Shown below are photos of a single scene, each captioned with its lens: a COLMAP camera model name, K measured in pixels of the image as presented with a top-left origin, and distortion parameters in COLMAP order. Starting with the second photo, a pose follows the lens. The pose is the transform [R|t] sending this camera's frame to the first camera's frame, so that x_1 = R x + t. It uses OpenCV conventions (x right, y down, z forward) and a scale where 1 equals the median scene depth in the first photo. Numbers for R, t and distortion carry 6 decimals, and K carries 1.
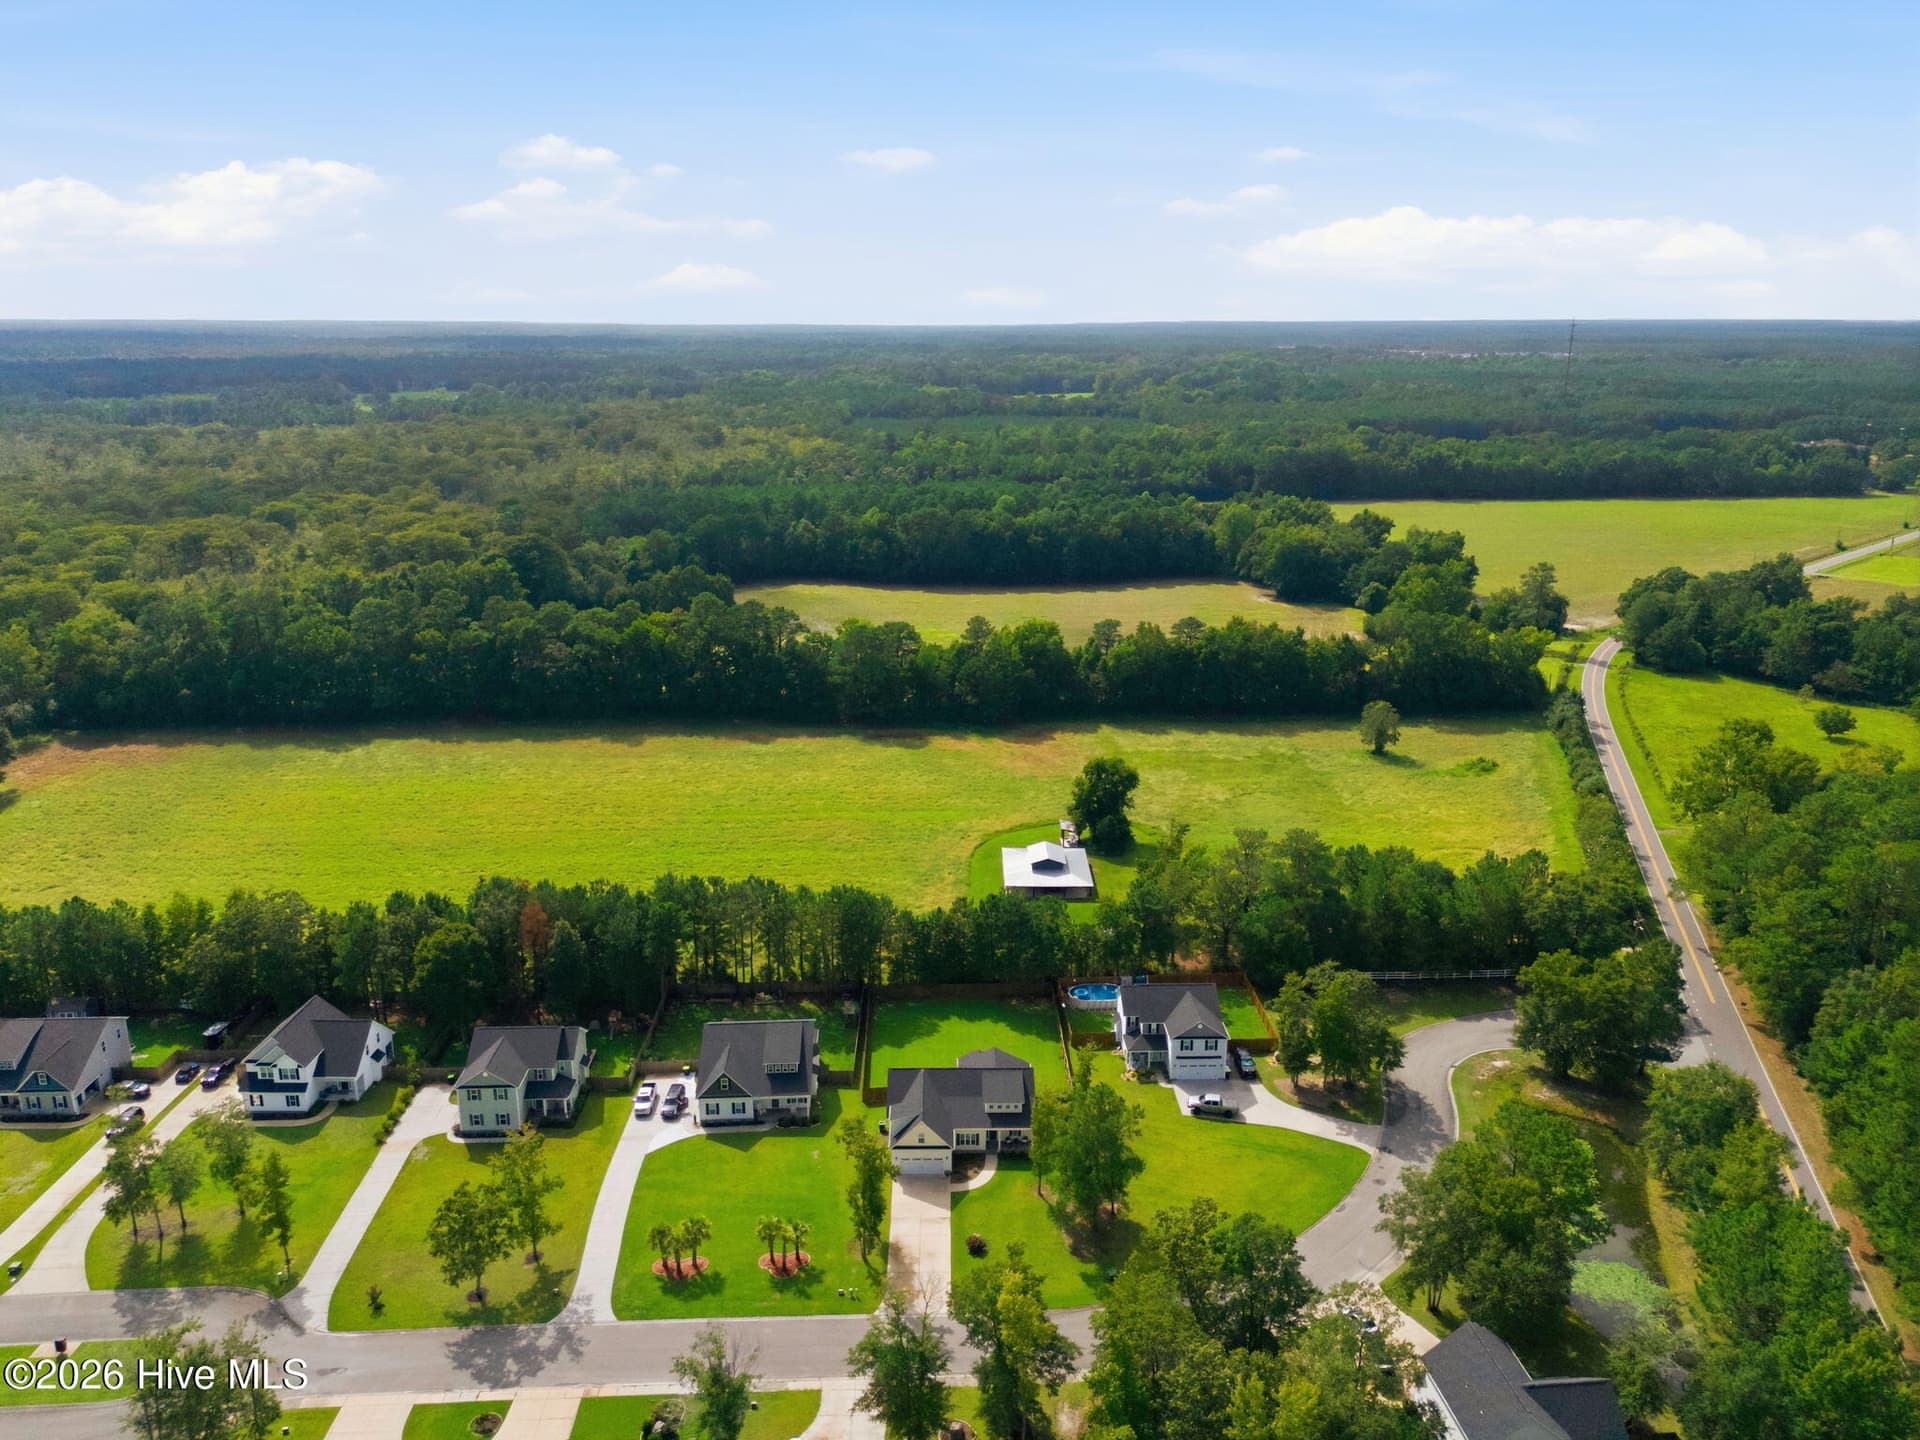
lens RADIAL K [[1402.2, 0, 964.0], [0, 1402.2, 715.5], [0, 0, 1]] dist [0.068147, -0.061244]
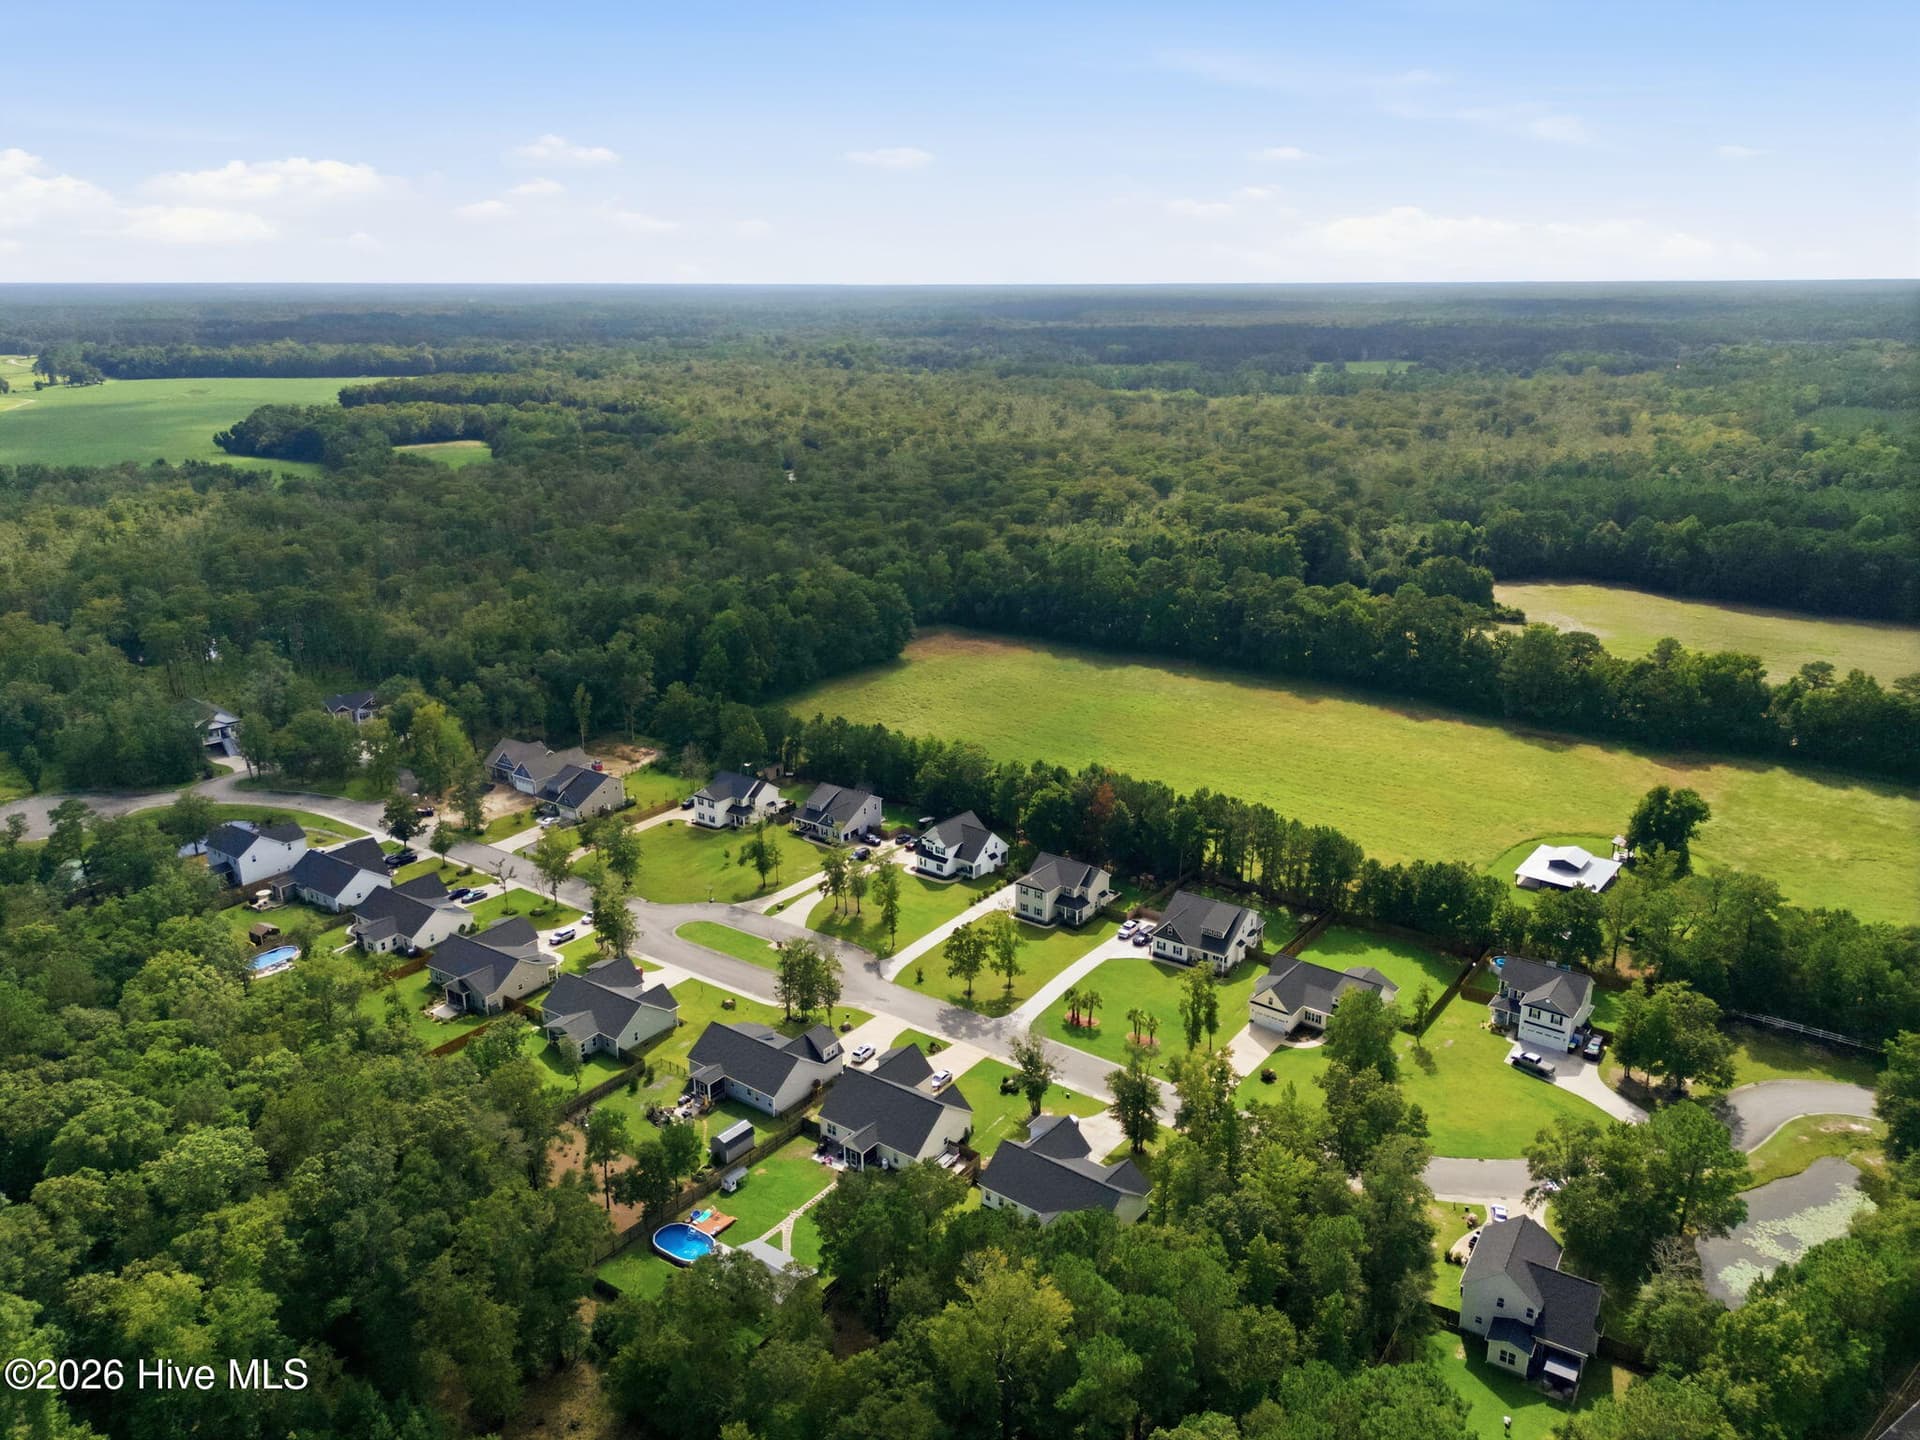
lens RADIAL K [[1402.2, 0, 966.1], [0, 1402.2, 717.9], [0, 0, 1]] dist [0.068147, -0.061244]
pose [[0.785371, 0.180939, -0.591990, 0.399960], [-0.163604, 0.982994, 0.083400, -0.029098], [0.597014, 0.031352, 0.801618, -0.226580]]
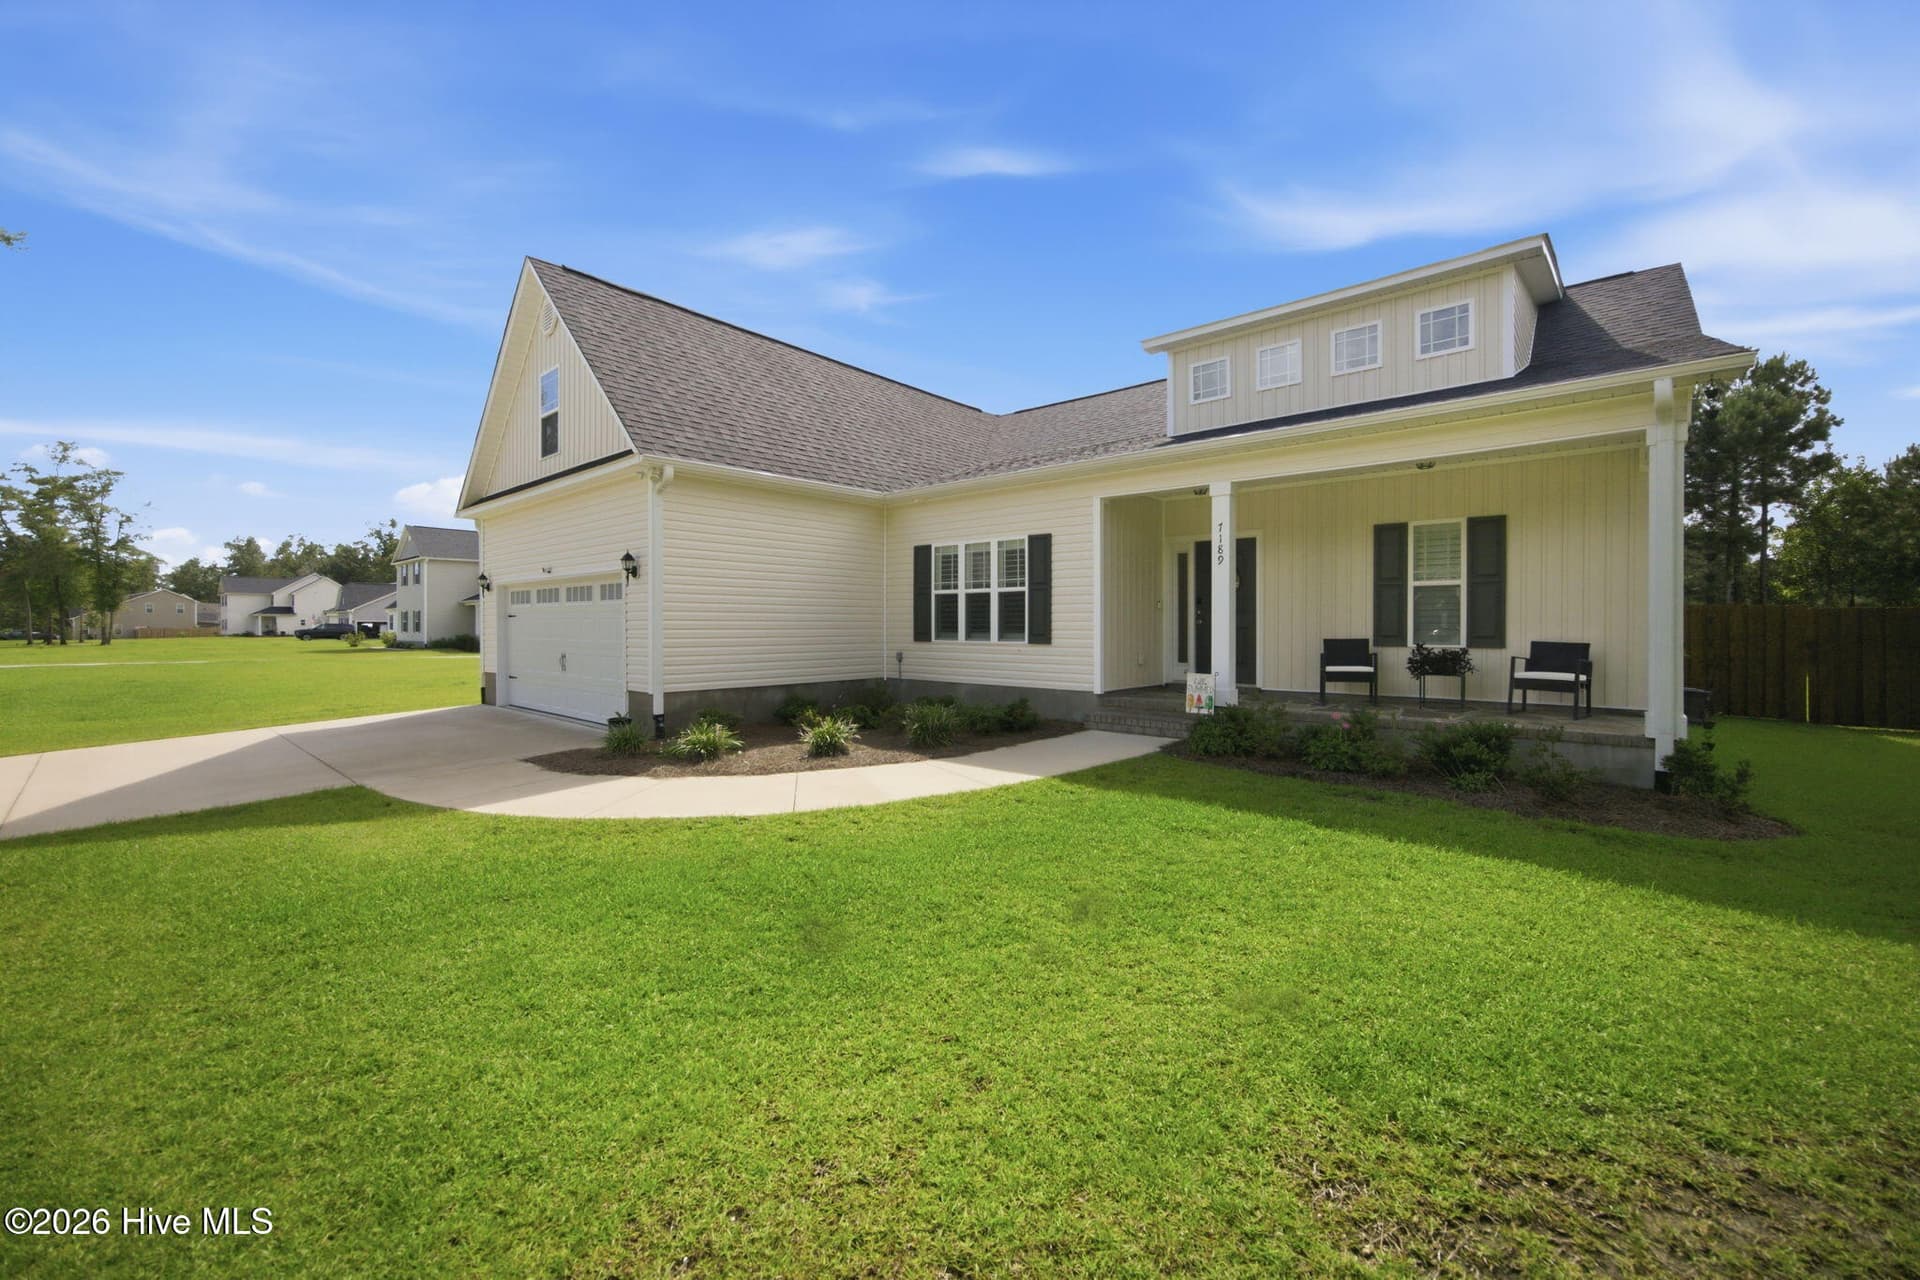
lens RADIAL K [[753.3, 0, 958.0], [0, 753.3, 628.7], [0, 0, 1]] dist [-0.020587, 0.000056]
pose [[0.737630, 0.000951, -0.675205, 0.039392], [-0.178805, 0.964573, -0.193977, 0.261837], [0.651100, 0.263813, 0.711668, 0.784453]]
